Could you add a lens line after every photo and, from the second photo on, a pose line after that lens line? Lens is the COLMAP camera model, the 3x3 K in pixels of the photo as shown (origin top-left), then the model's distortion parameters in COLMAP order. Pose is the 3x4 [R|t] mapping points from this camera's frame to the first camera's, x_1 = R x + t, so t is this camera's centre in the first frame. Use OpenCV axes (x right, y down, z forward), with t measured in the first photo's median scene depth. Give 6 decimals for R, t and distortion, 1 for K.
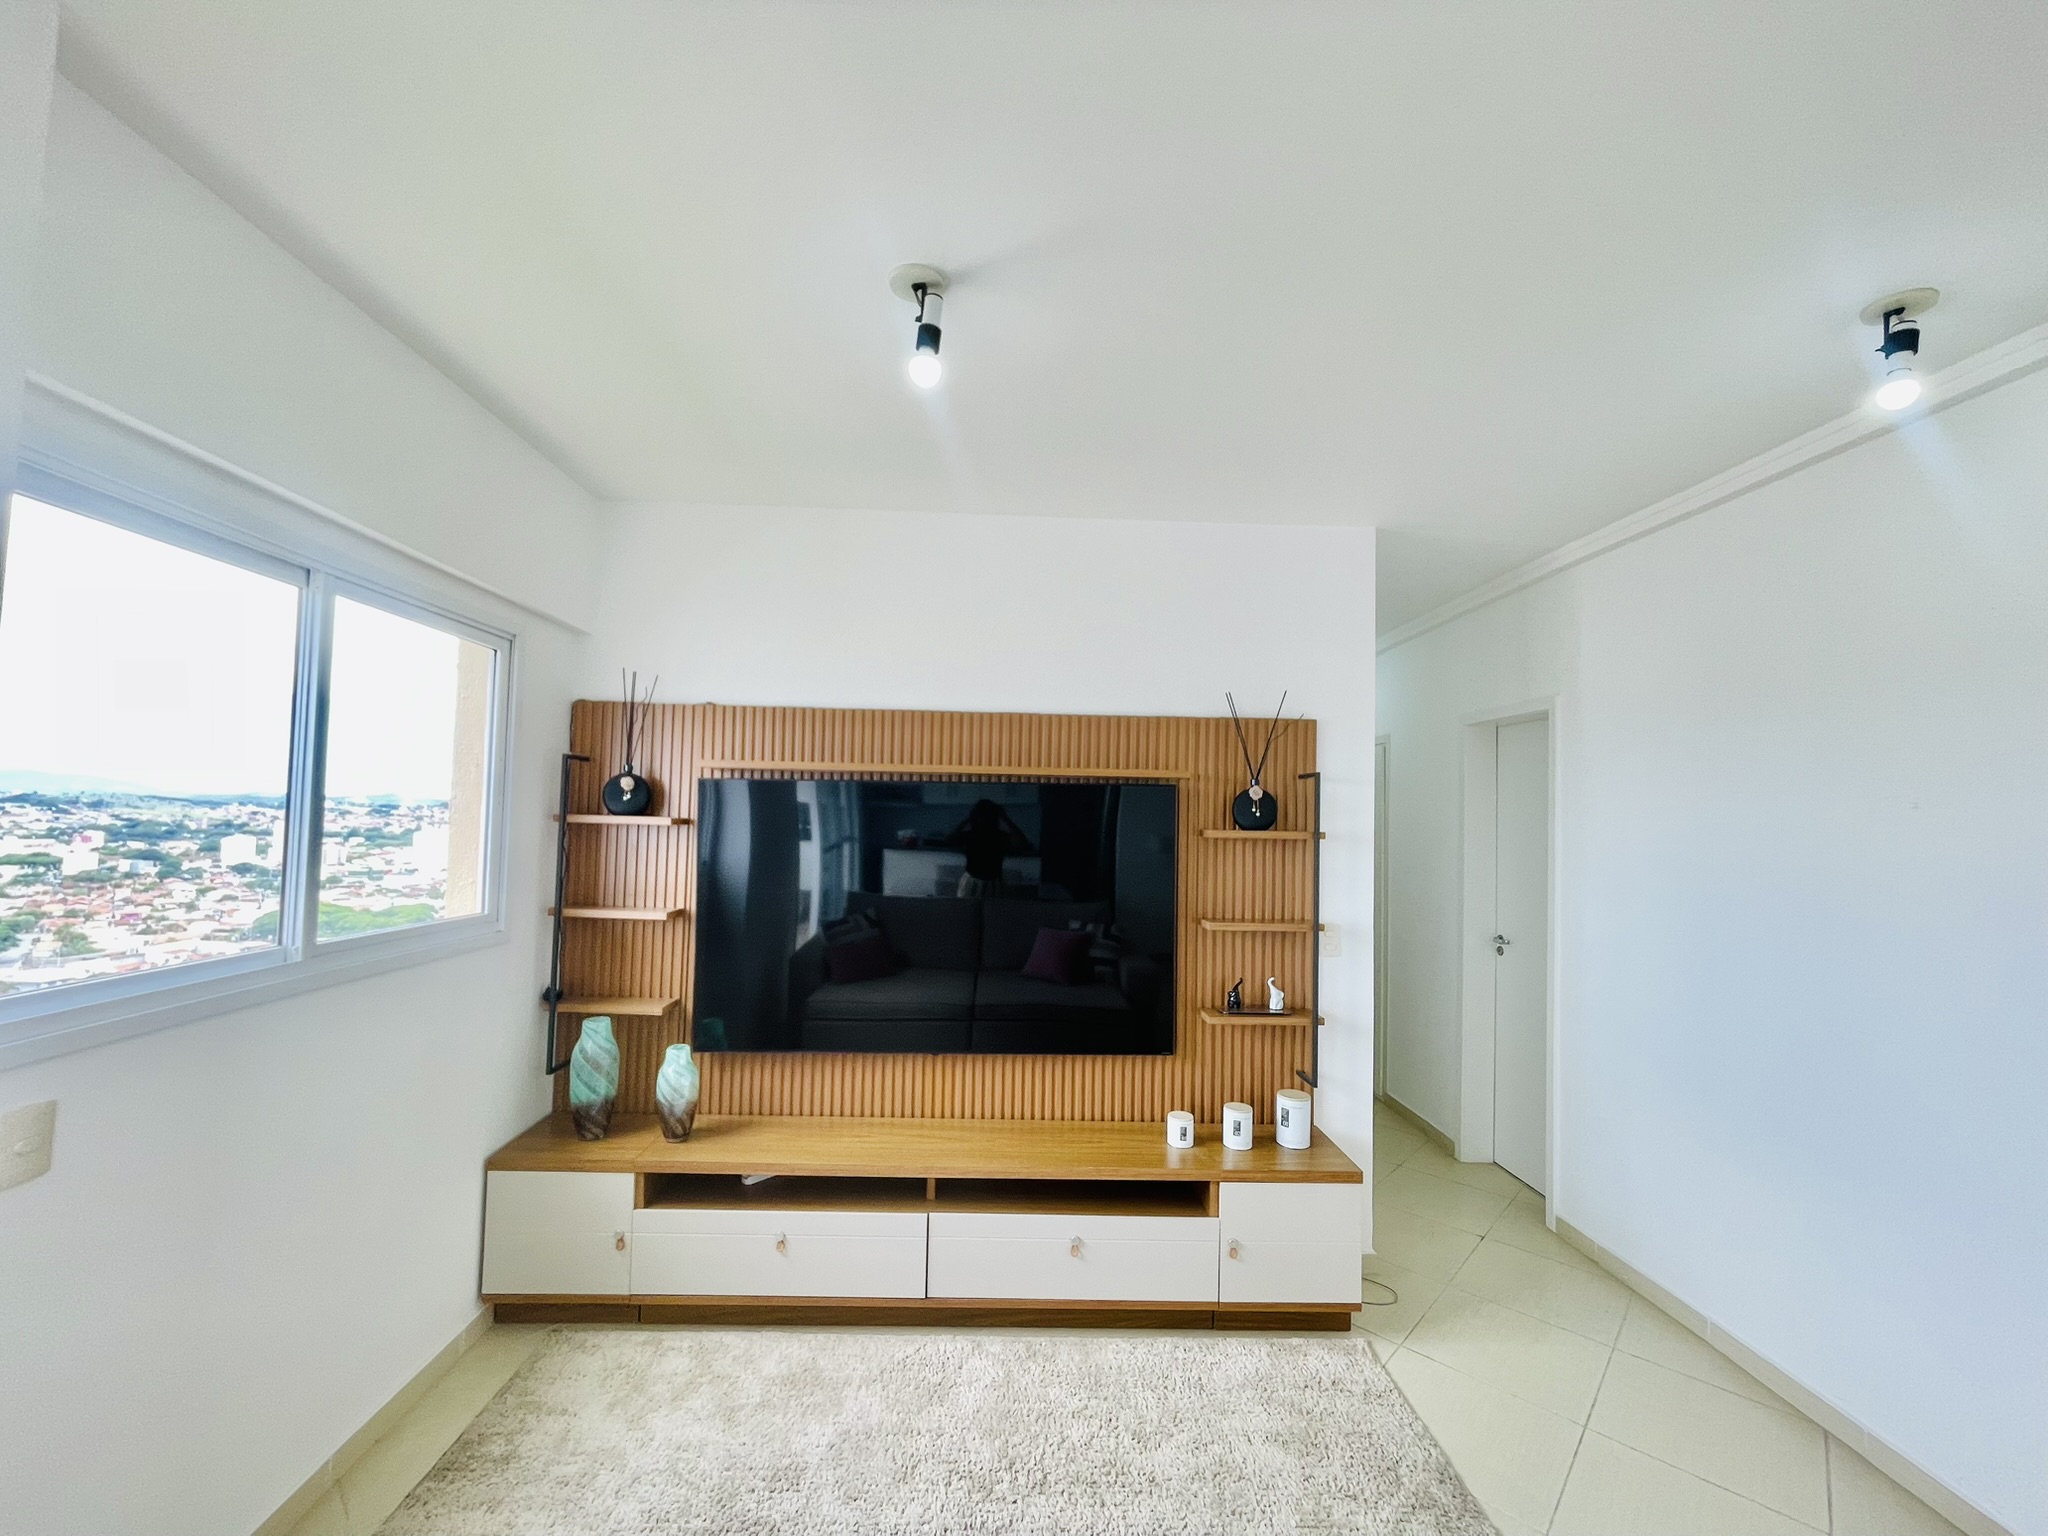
lens RADIAL K [[830.4, 0, 1013.0], [0, 830.4, 787.4], [0, 0, 1]] dist [-0.006562, 0.004921]
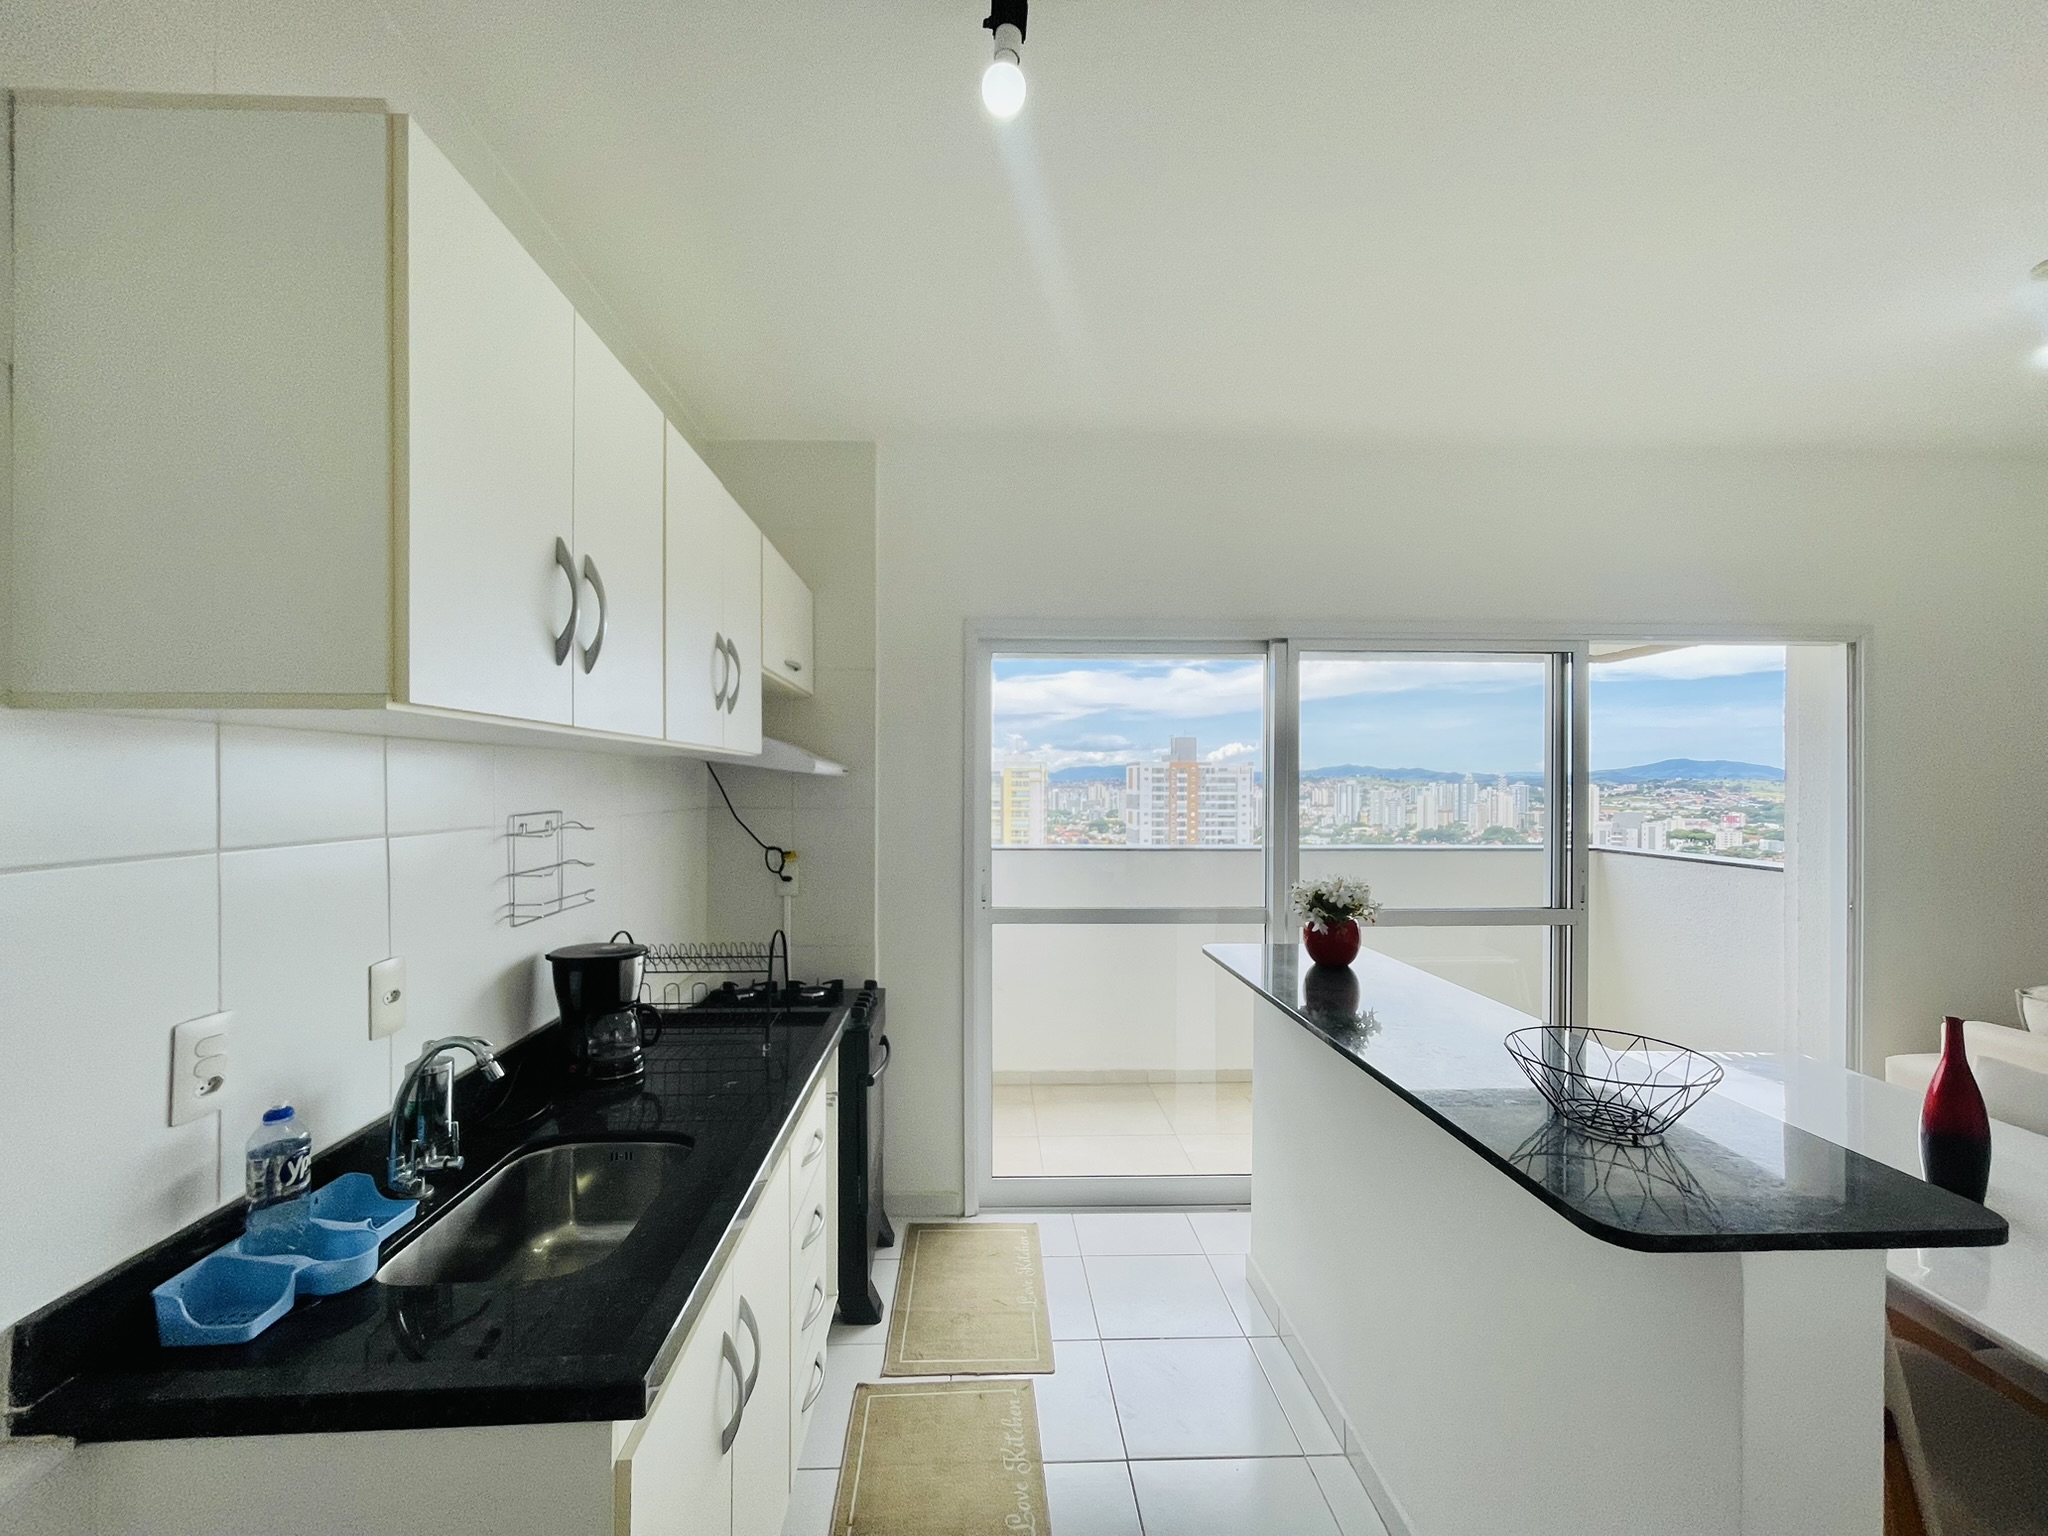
lens RADIAL K [[830.4, 0, 1008.4], [0, 830.4, 789.0], [0, 0, 1]] dist [-0.006562, 0.004921]
pose [[0.018769, -0.015783, -0.999699, 0.543390], [0.037808, 0.999171, -0.015065, -0.003605], [0.999109, -0.037514, 0.019350, -1.133814]]
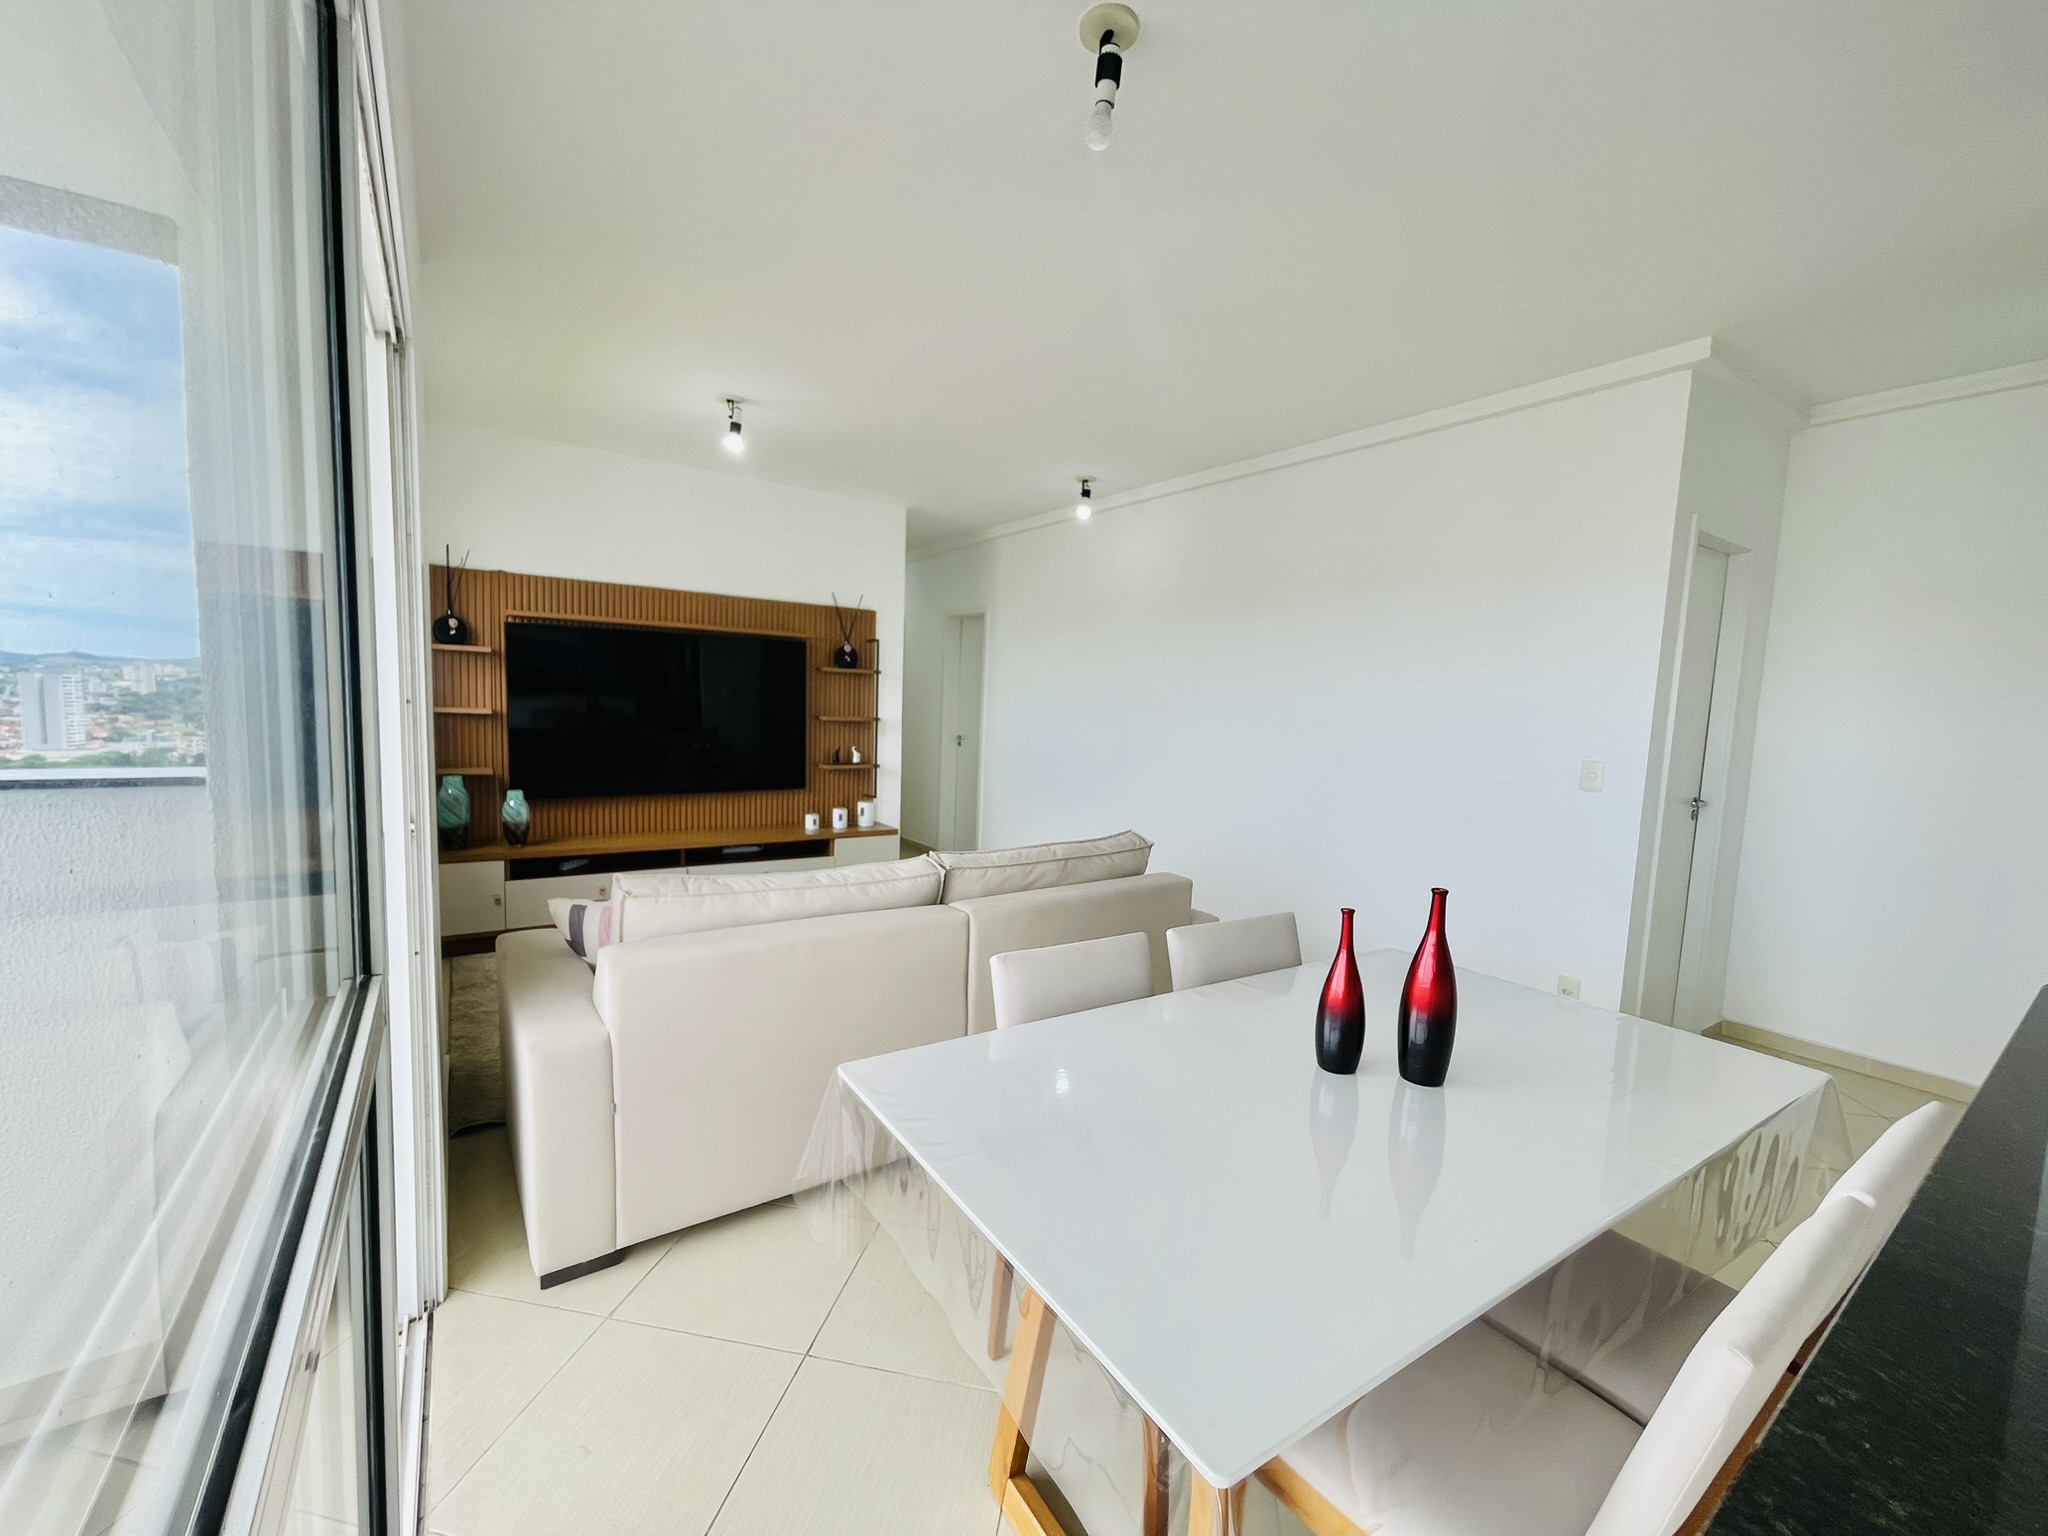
lens RADIAL K [[830.4, 0, 1010.9], [0, 830.4, 782.8], [0, 0, 1]] dist [-0.006562, 0.004921]
pose [[0.836020, -0.043562, 0.546967, -0.439571], [-0.037943, 0.989867, 0.136831, 0.036320], [-0.547386, -0.135147, 0.825896, -0.799213]]
